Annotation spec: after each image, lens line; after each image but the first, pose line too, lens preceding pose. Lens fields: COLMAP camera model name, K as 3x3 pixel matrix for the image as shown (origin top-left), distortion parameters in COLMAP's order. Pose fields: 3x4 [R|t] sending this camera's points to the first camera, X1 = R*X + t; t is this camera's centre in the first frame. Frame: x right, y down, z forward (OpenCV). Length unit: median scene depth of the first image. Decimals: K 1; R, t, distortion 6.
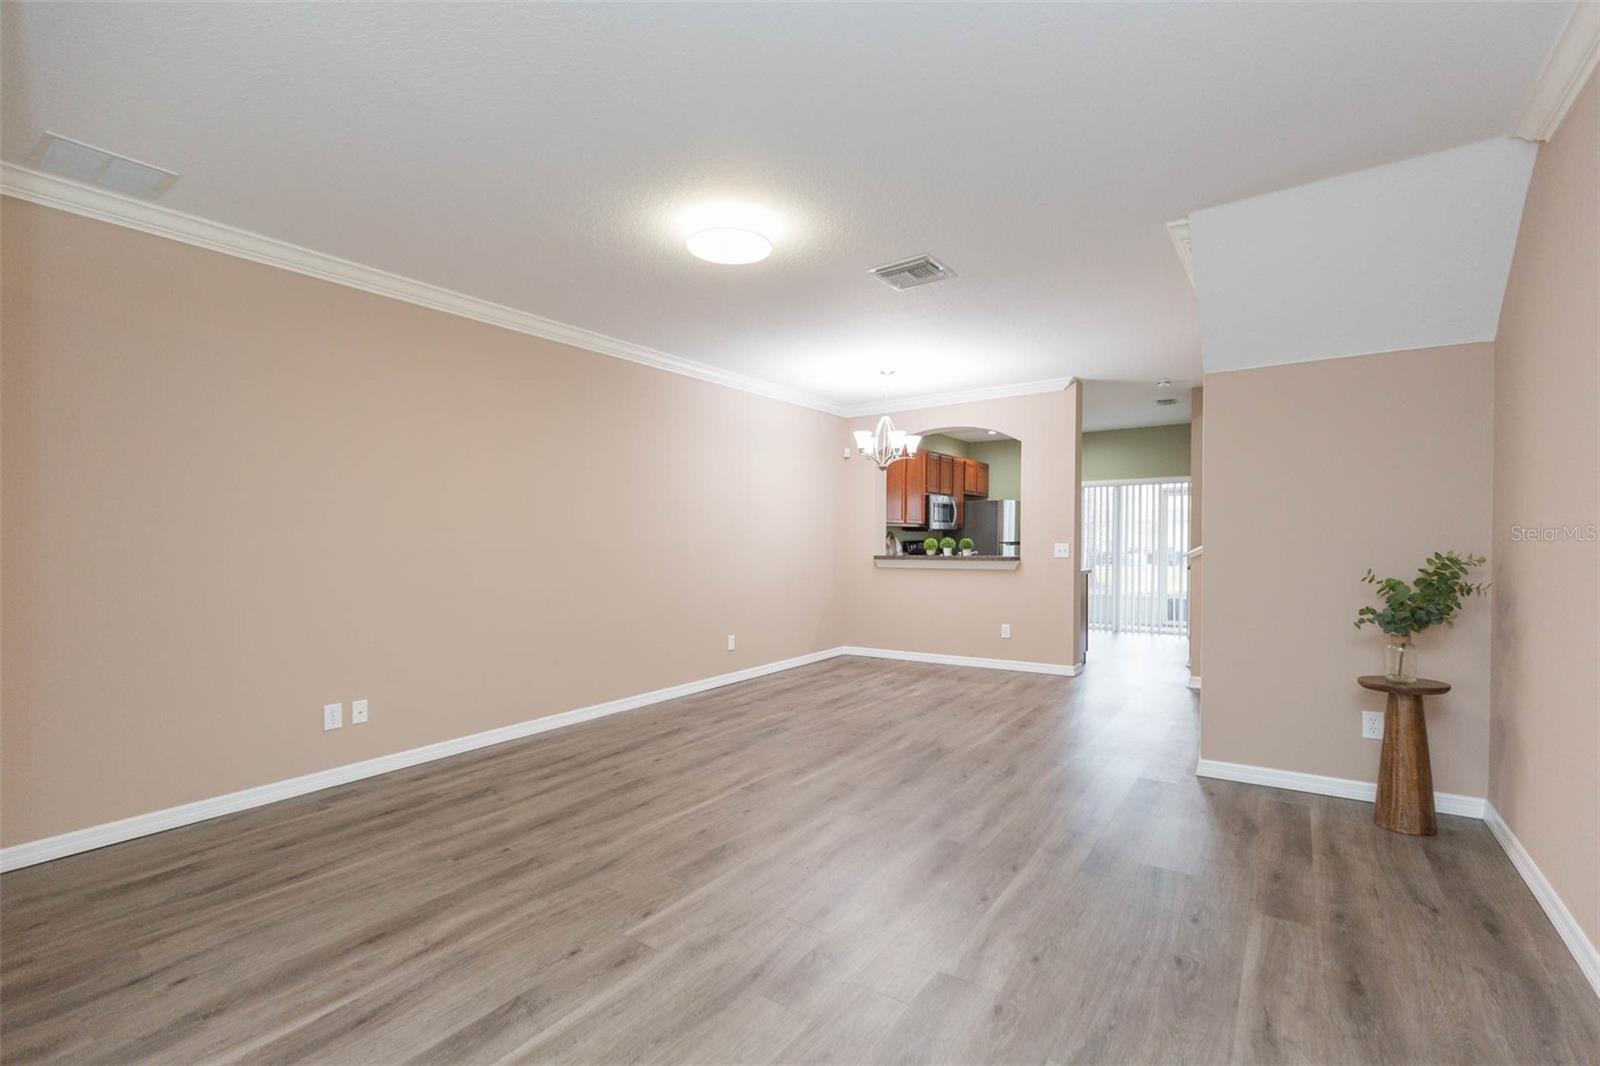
lens RADIAL K [[718.8, 0, 813.5], [0, 718.8, 526.6], [0, 0, 1]] dist [0.002260, 0.000367]
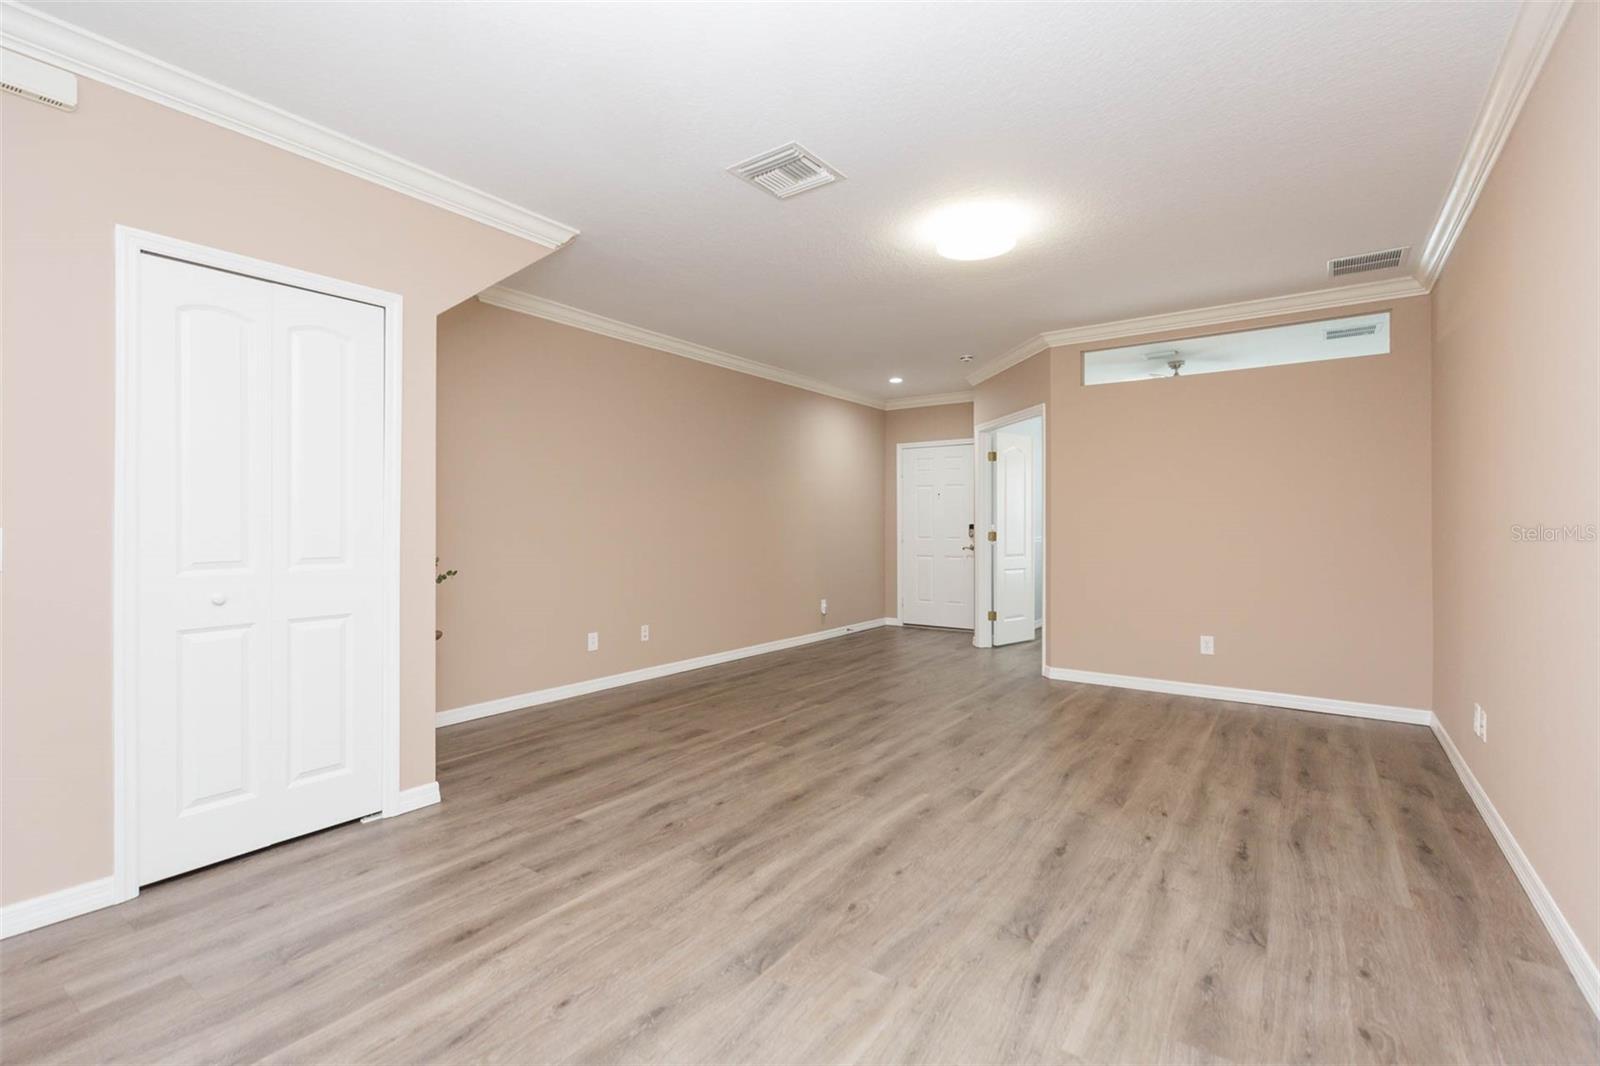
lens RADIAL K [[718.8, 0, 813.5], [0, 718.8, 526.6], [0, 0, 1]] dist [0.002260, 0.000367]
pose [[-0.999863, 0.007380, 0.014830, 0.090037], [0.007120, 0.999821, -0.017509, 0.047479], [-0.014957, -0.017401, -0.999737, 1.816726]]
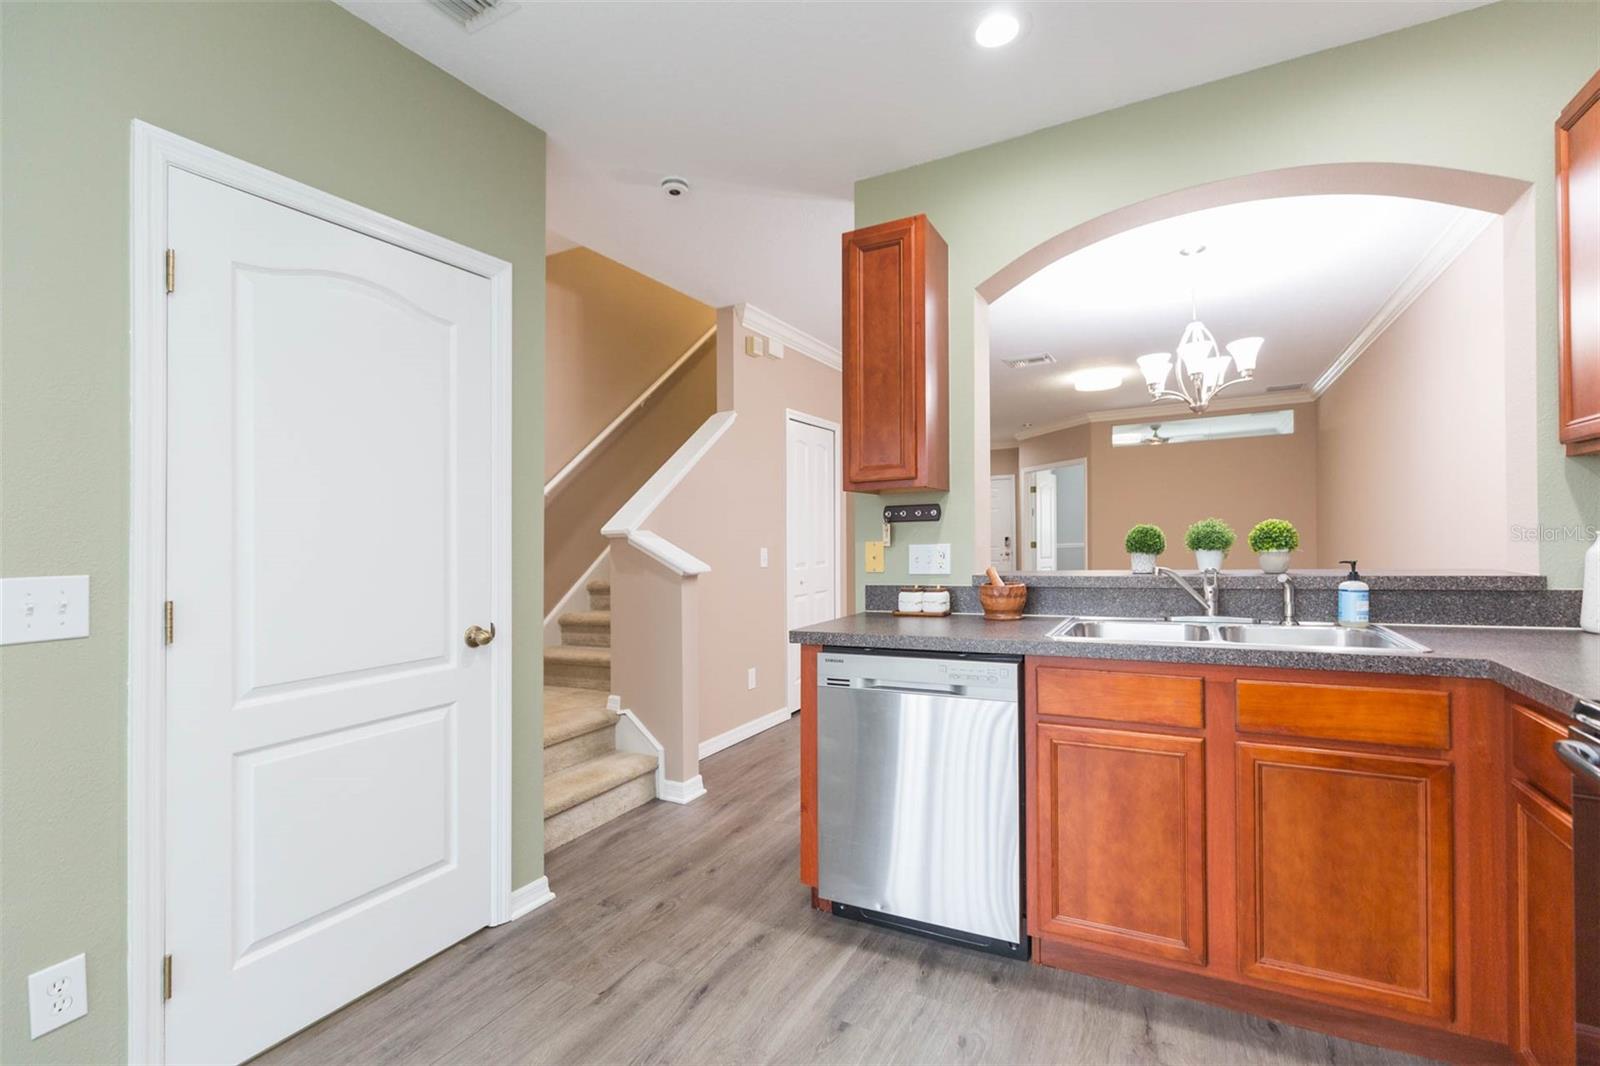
lens RADIAL K [[722.9, 0, 805.5], [0, 722.9, 537.4], [0, 0, 1]] dist [-0.001471, -0.000280]
pose [[-0.994216, 0.017489, -0.105964, 0.785589], [0.019207, 0.999700, -0.015208, 0.036606], [0.105666, -0.017155, -0.994254, 2.534132]]
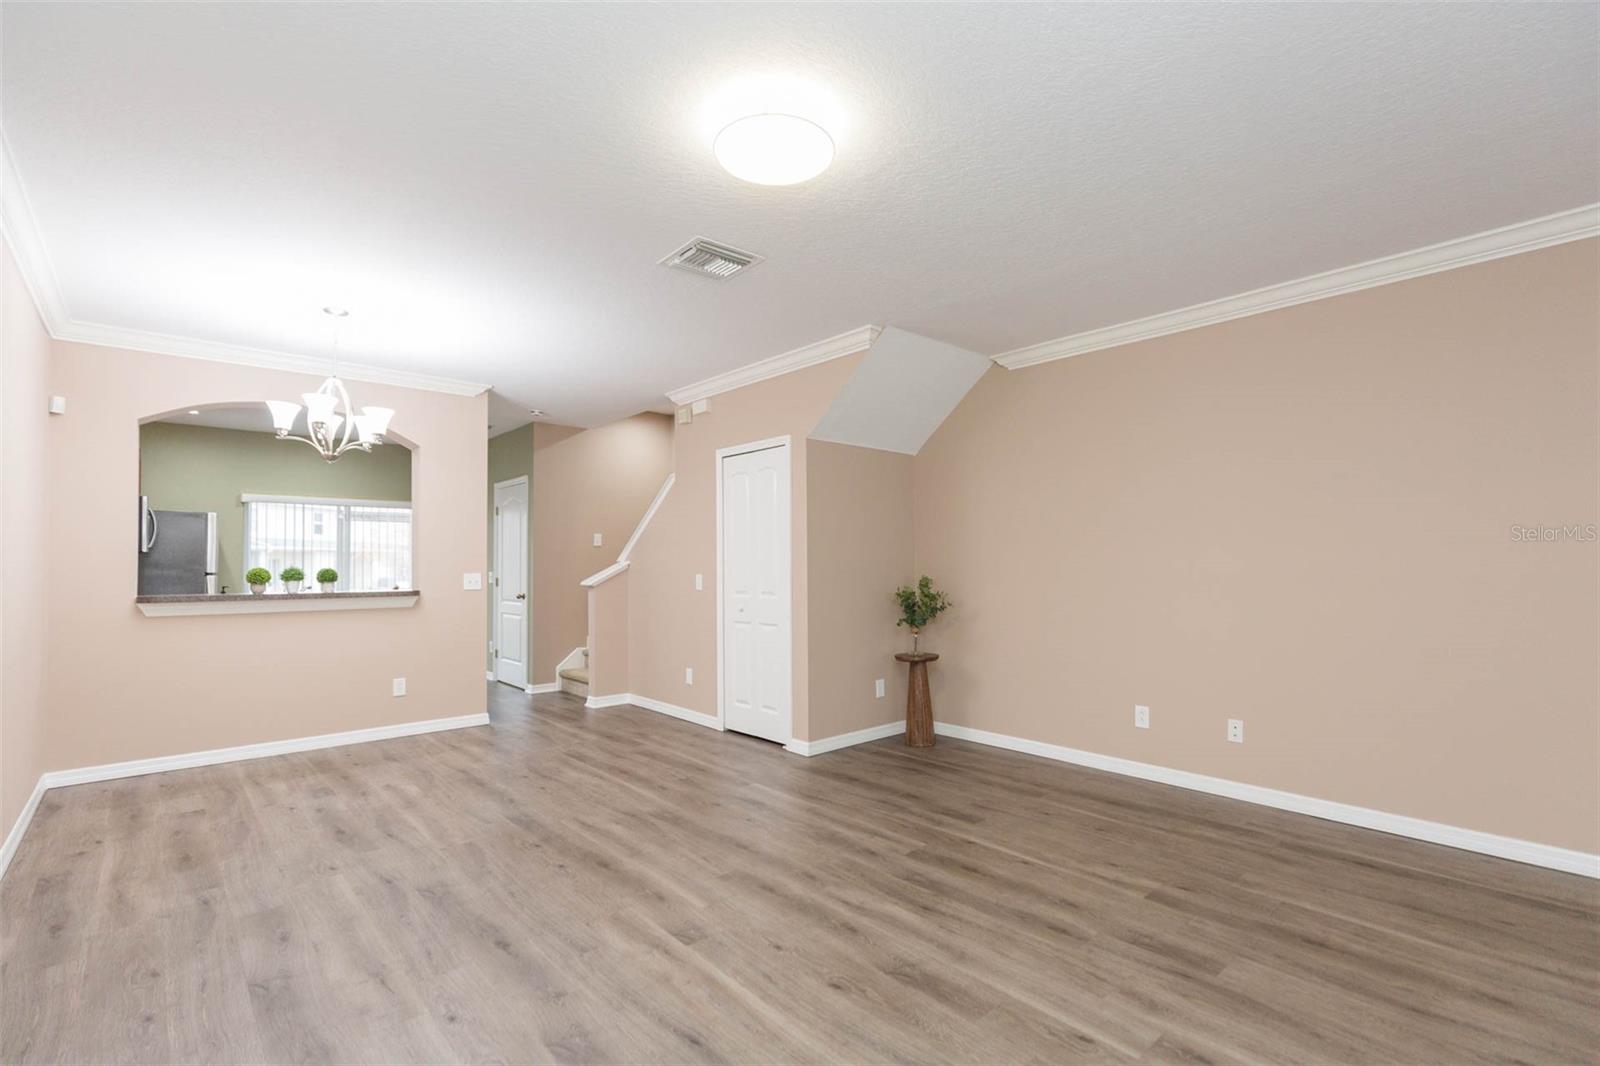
lens RADIAL K [[720.1, 0, 797.7], [0, 720.1, 557.8], [0, 0, 1]] dist [0.004879, 0.000568]
pose [[0.248115, 0.015100, 0.968613, -0.692375], [-0.016954, 0.999793, -0.011244, 0.012837], [-0.968582, -0.013632, 0.248320, 0.706572]]
